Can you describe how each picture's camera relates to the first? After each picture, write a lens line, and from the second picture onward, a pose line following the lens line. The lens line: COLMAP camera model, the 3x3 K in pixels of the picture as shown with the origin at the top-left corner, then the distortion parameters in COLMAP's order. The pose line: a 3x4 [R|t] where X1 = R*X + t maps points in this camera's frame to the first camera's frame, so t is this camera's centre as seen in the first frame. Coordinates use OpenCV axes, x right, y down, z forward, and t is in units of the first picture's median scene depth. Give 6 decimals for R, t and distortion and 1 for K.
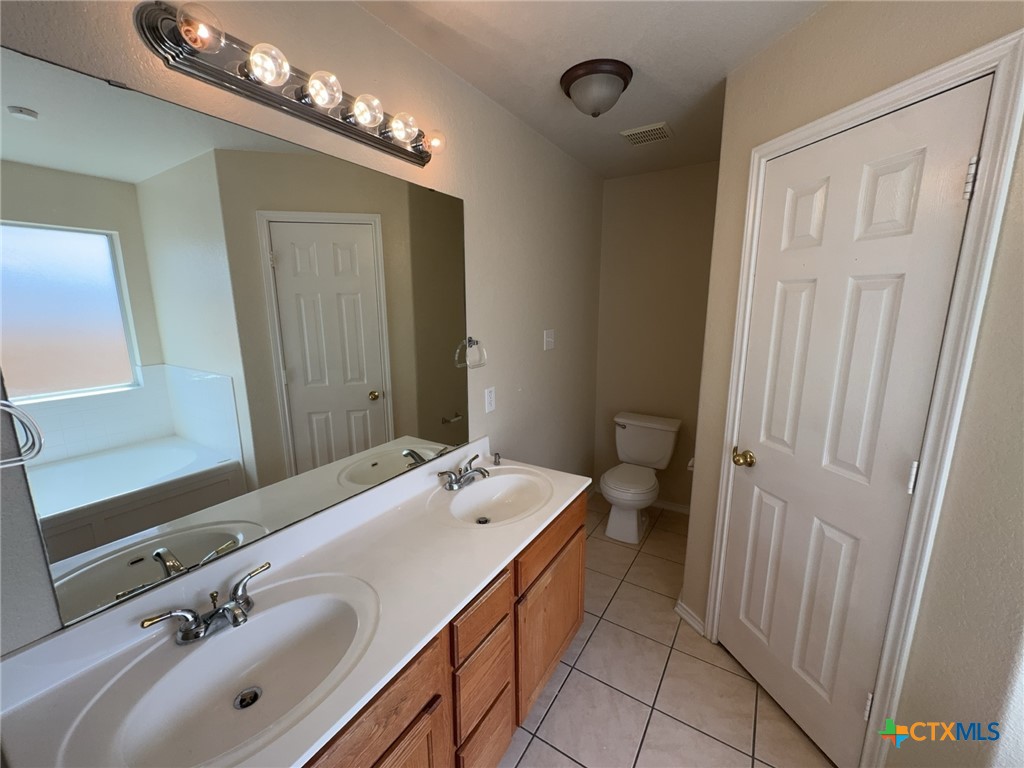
lens RADIAL K [[410.9, 0, 507.8], [0, 410.9, 382.1], [0, 0, 1]] dist [-0.000255, -0.000323]
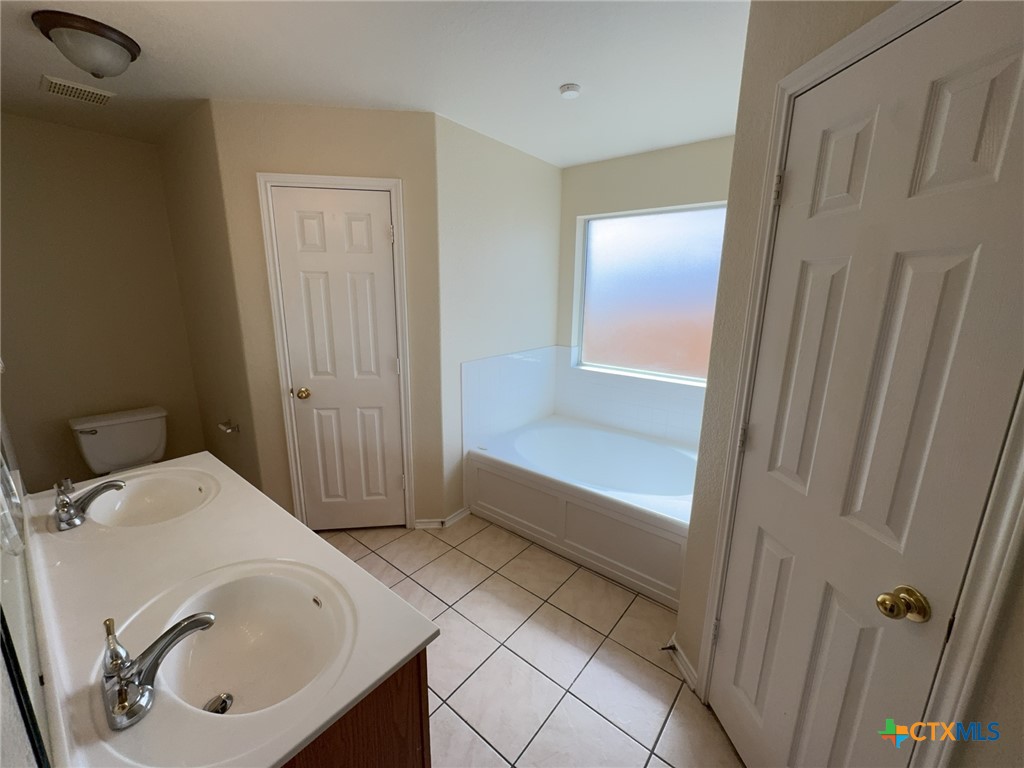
lens RADIAL K [[410.9, 0, 511.5], [0, 410.9, 382.3], [0, 0, 1]] dist [-0.000255, -0.000323]
pose [[0.110641, -0.210095, 0.971400, -0.763994], [0.173878, 0.966419, 0.189213, 0.000798], [-0.978532, 0.147970, 0.143457, 0.066729]]
